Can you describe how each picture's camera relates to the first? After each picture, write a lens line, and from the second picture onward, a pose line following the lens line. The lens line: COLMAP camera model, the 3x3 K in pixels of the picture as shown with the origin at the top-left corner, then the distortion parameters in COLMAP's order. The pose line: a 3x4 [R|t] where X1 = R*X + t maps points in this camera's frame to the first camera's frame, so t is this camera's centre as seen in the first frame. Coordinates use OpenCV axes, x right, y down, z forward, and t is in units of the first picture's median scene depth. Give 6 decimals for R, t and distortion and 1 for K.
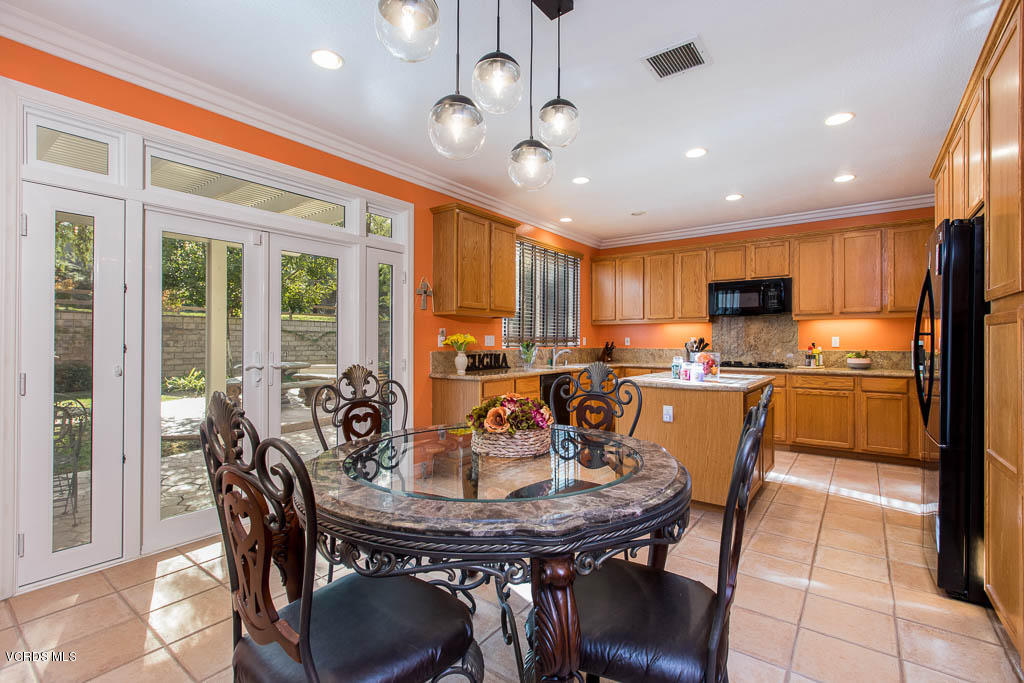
lens RADIAL K [[460.8, 0, 518.8], [0, 460.8, 341.0], [0, 0, 1]] dist [0.001066, -0.000523]
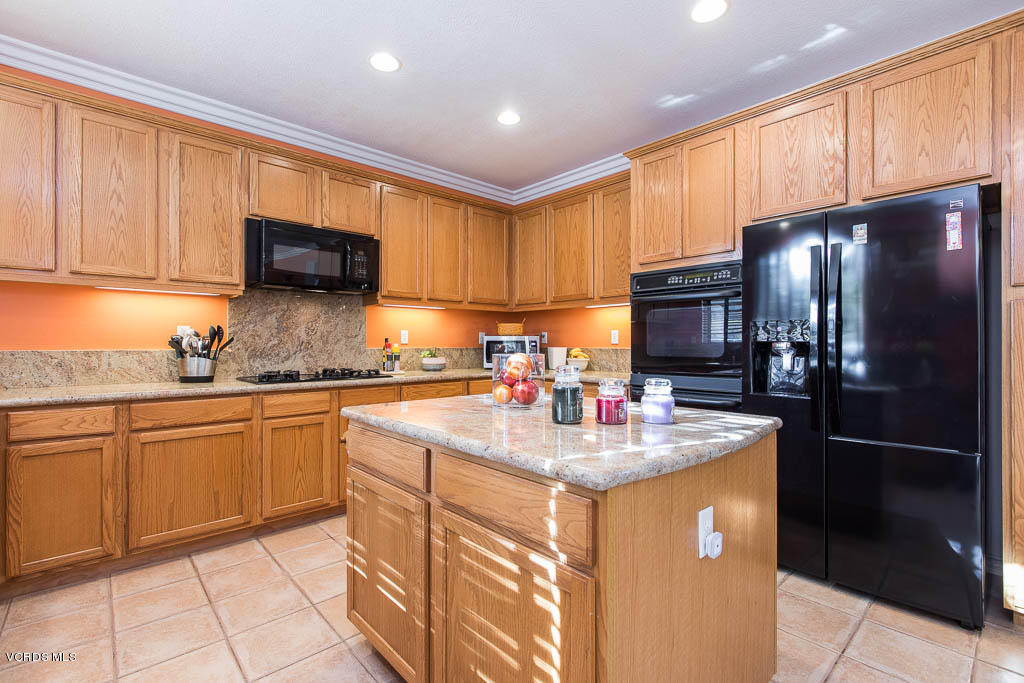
lens RADIAL K [[460.8, 0, 516.5], [0, 460.8, 344.0], [0, 0, 1]] dist [0.001066, -0.000523]
pose [[0.191795, -0.003277, 0.981429, -0.025028], [-0.002228, 0.999990, 0.003774, 0.010138], [-0.981432, -0.002910, 0.191786, 0.675925]]
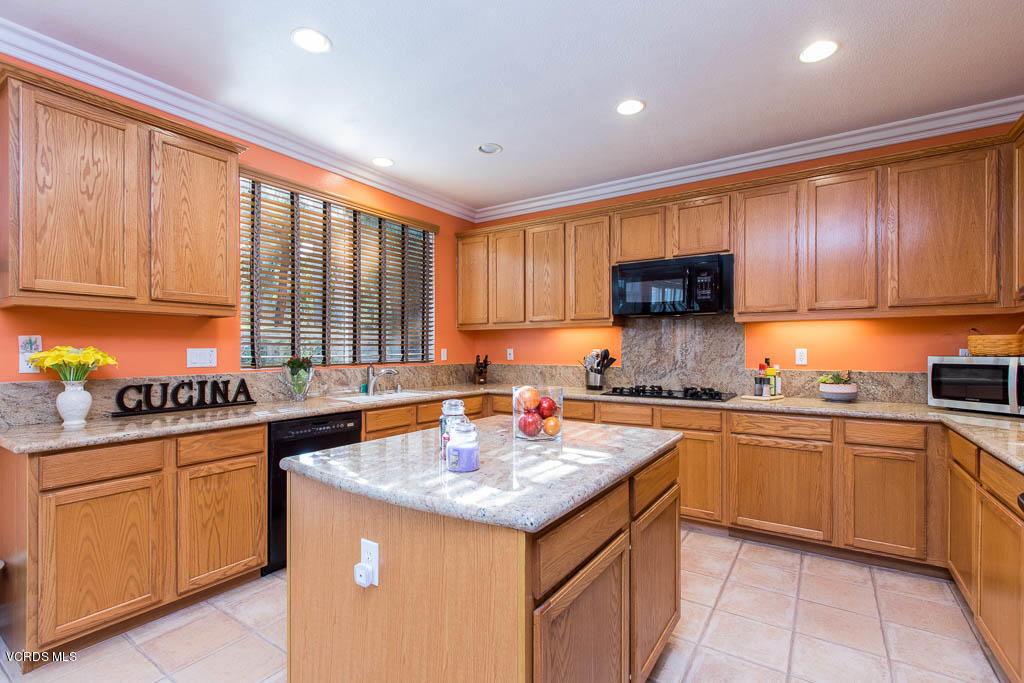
lens RADIAL K [[460.8, 0, 511.2], [0, 460.8, 351.8], [0, 0, 1]] dist [0.001066, -0.000523]
pose [[0.999043, -0.002242, 0.043687, 0.264091], [0.001954, 0.999976, 0.006631, -0.010001], [-0.043701, -0.006539, 0.999023, 0.388899]]
